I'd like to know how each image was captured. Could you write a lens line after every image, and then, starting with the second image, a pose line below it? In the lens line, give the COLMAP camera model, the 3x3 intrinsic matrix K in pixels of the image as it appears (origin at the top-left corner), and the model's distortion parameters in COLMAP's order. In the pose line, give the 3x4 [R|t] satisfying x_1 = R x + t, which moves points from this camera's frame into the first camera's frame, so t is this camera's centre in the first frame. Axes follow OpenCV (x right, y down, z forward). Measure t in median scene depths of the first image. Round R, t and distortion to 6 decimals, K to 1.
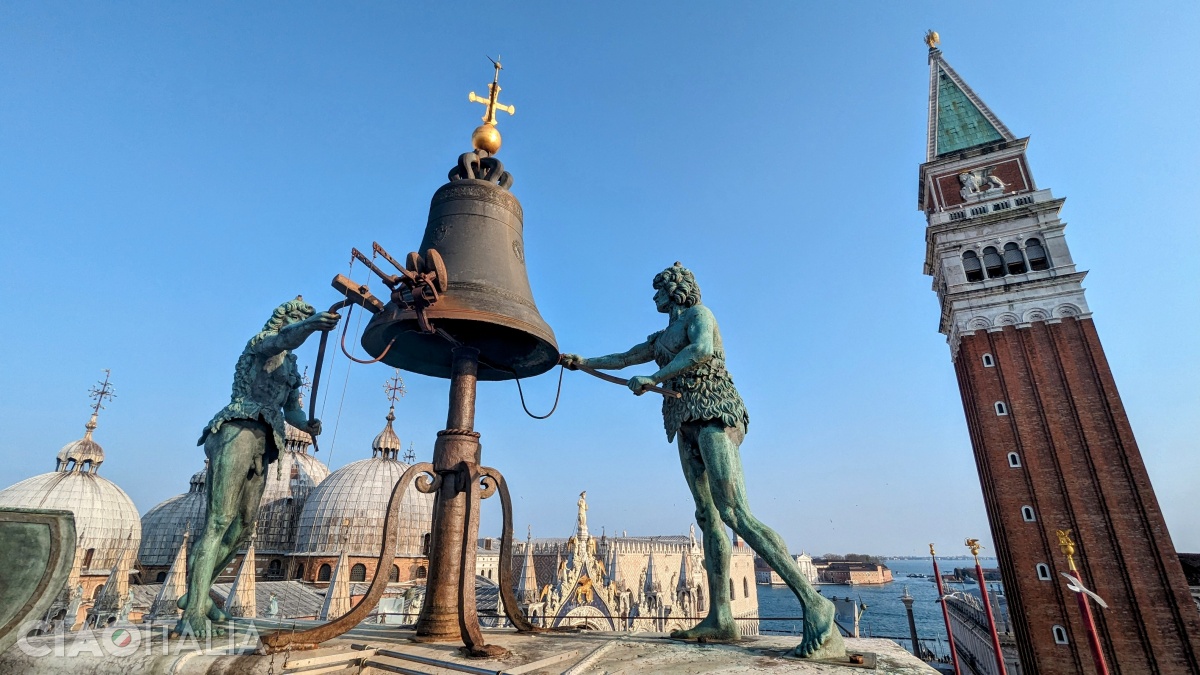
lens RADIAL K [[579.6, 0, 600.0], [0, 579.6, 337.5], [0, 0, 1]] dist [0.020561, 0.000090]
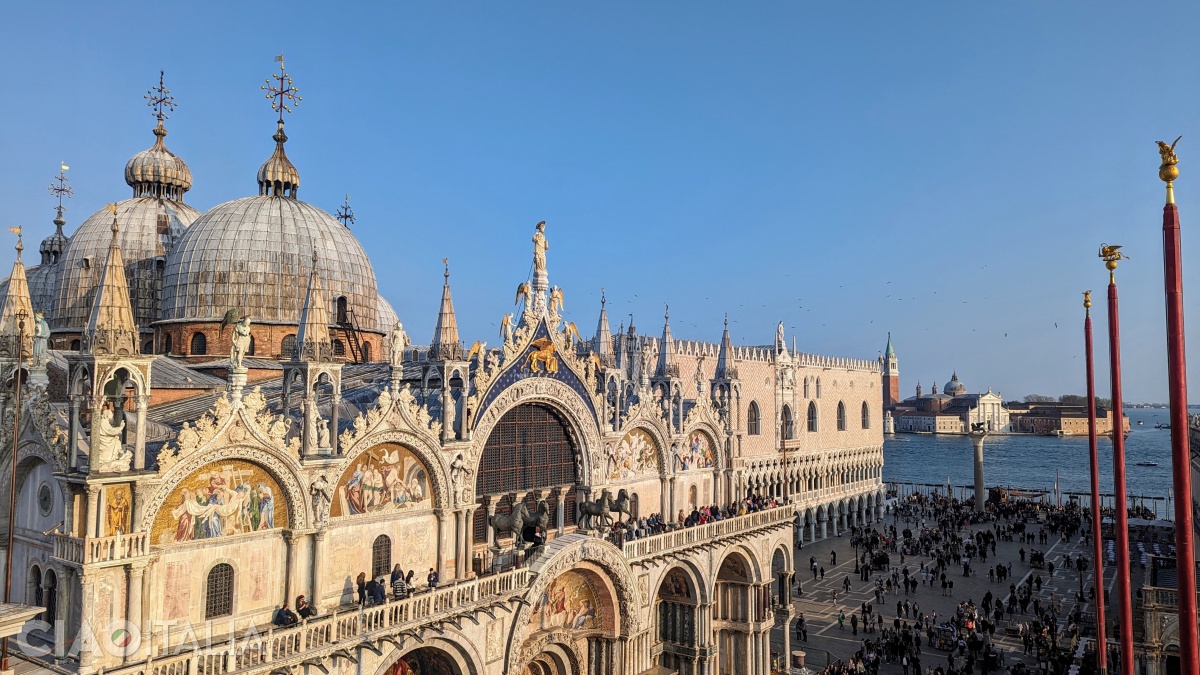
lens RADIAL K [[876.3, 0, 600.0], [0, 876.3, 337.5], [0, 0, 1]] dist [0.071518, -0.002761]
pose [[0.994874, -0.002866, -0.101077, 0.126870], [0.031674, 0.958126, 0.284588, 0.098819], [0.096029, -0.286331, 0.953306, 0.009209]]
